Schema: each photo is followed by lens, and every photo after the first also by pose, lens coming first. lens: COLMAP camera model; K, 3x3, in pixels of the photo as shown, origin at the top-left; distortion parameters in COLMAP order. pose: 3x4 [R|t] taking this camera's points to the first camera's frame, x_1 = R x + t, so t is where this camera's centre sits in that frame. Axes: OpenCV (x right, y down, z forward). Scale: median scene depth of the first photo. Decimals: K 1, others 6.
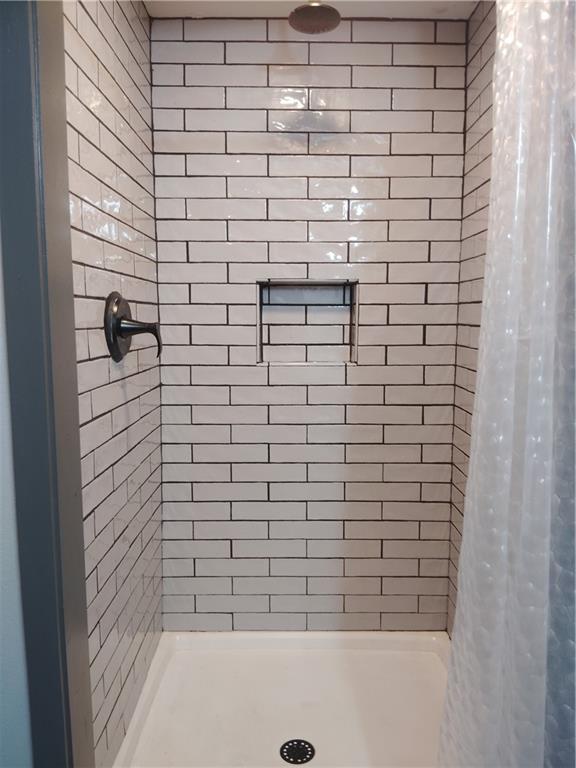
lens RADIAL K [[575.1, 0, 285.2], [0, 575.1, 390.1], [0, 0, 1]] dist [0.052250, -0.040467]
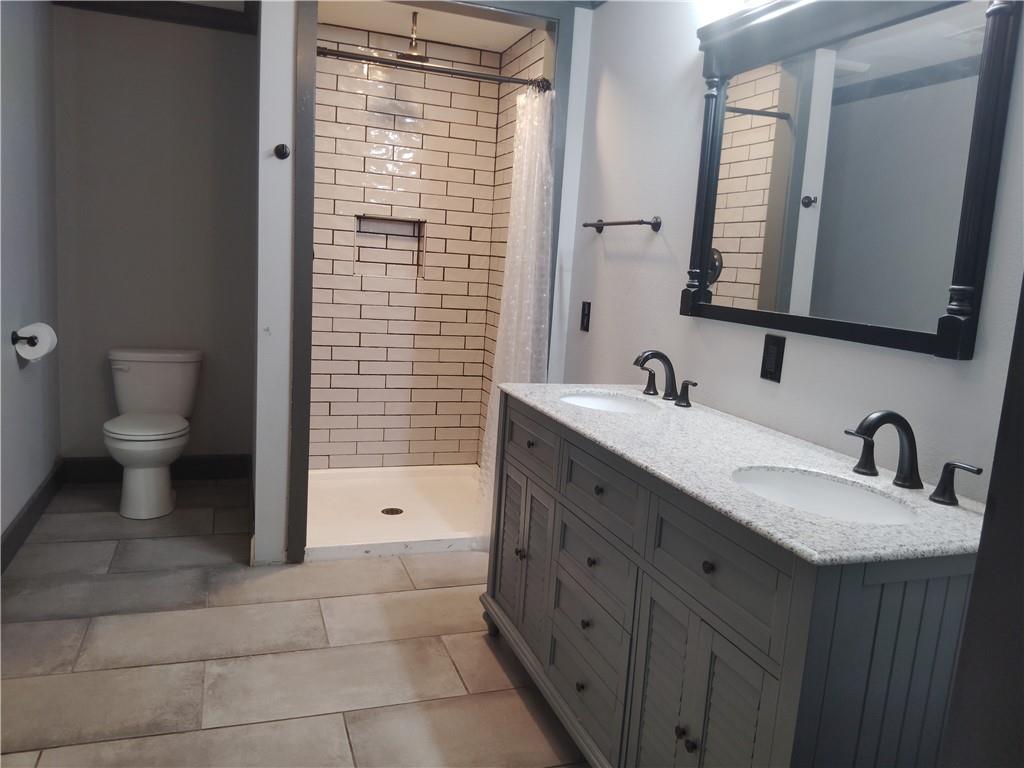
lens RADIAL K [[766.7, 0, 516.6], [0, 766.7, 385.6], [0, 0, 1]] dist [0.052250, -0.040467]
pose [[0.938548, 0.009281, 0.345025, -0.320382], [-0.026638, 0.998605, 0.045597, 0.128658], [-0.344121, -0.051986, 0.937485, -0.904016]]
